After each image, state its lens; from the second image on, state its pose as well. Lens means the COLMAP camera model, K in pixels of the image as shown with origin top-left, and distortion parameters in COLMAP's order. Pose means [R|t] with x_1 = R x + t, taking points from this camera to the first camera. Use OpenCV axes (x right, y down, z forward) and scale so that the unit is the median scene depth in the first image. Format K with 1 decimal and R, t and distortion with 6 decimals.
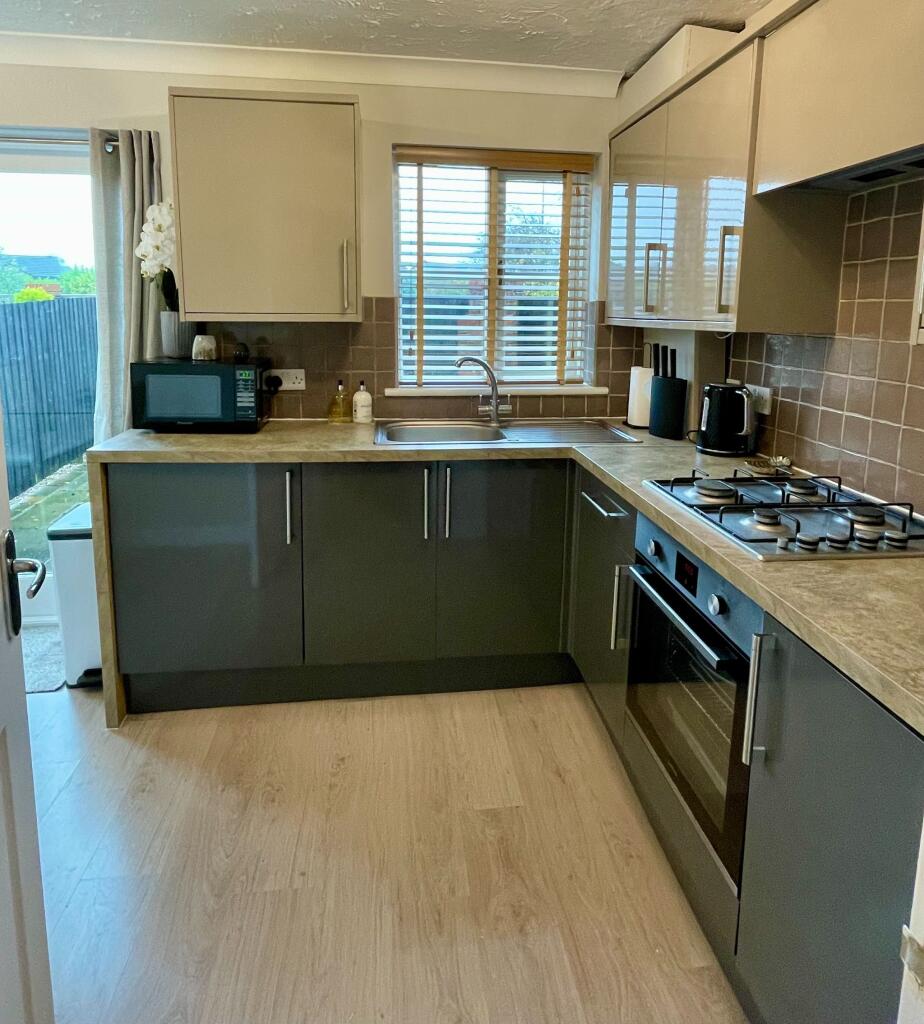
lens RADIAL K [[656.0, 0, 464.8], [0, 656.0, 406.8], [0, 0, 1]] dist [-0.003743, -0.003265]
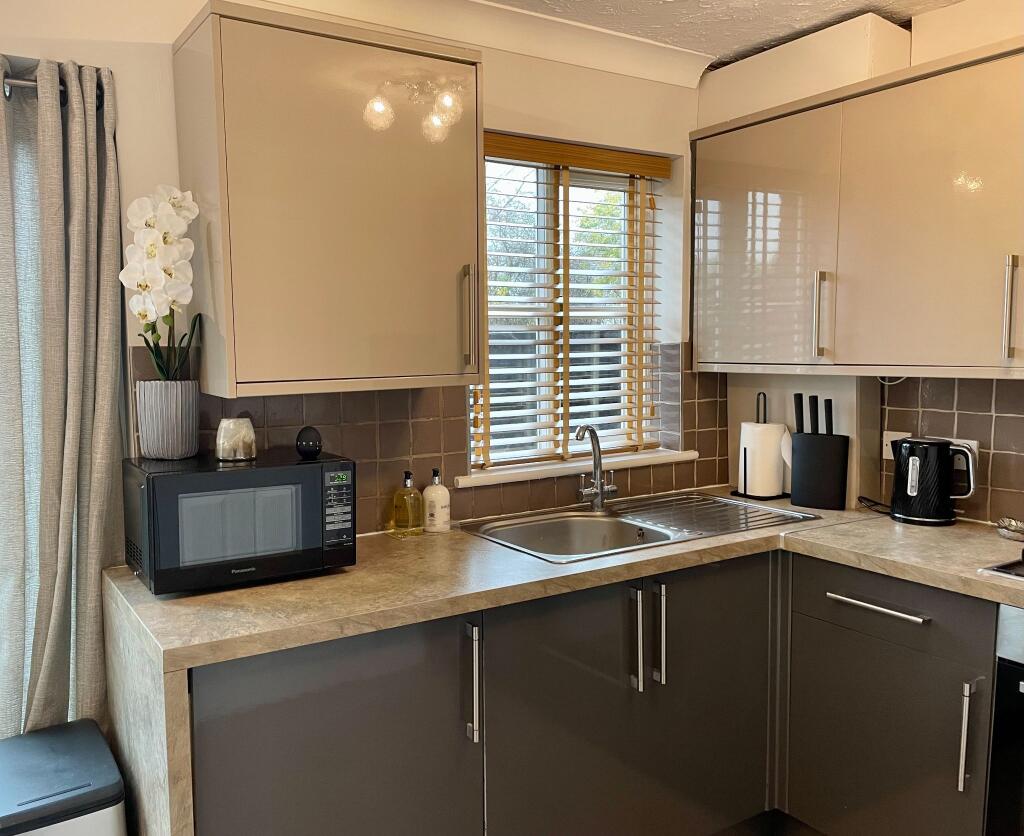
lens RADIAL K [[840.2, 0, 462.8], [0, 840.2, 420.7], [0, 0, 1]] dist [0.087212, -0.088615]
pose [[0.908734, -0.063428, 0.412528, -0.537959], [0.085052, 0.995788, -0.034249, -0.063884], [-0.408618, 0.066209, 0.910301, 0.219587]]
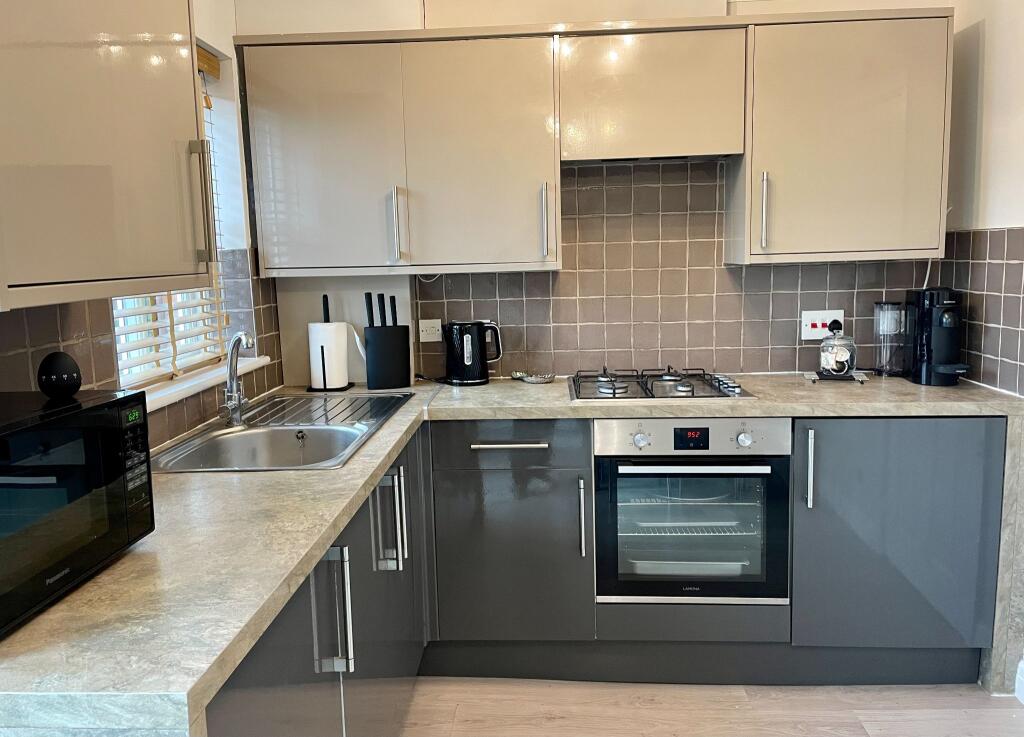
lens RADIAL K [[770.3, 0, 510.1], [0, 770.3, 351.8], [0, 0, 1]] dist [0.101226, -0.127371]
pose [[0.167158, -0.139643, 0.975991, -0.785344], [0.172680, 0.978764, 0.110464, -0.103709], [-0.970690, 0.150069, 0.187721, 0.627159]]
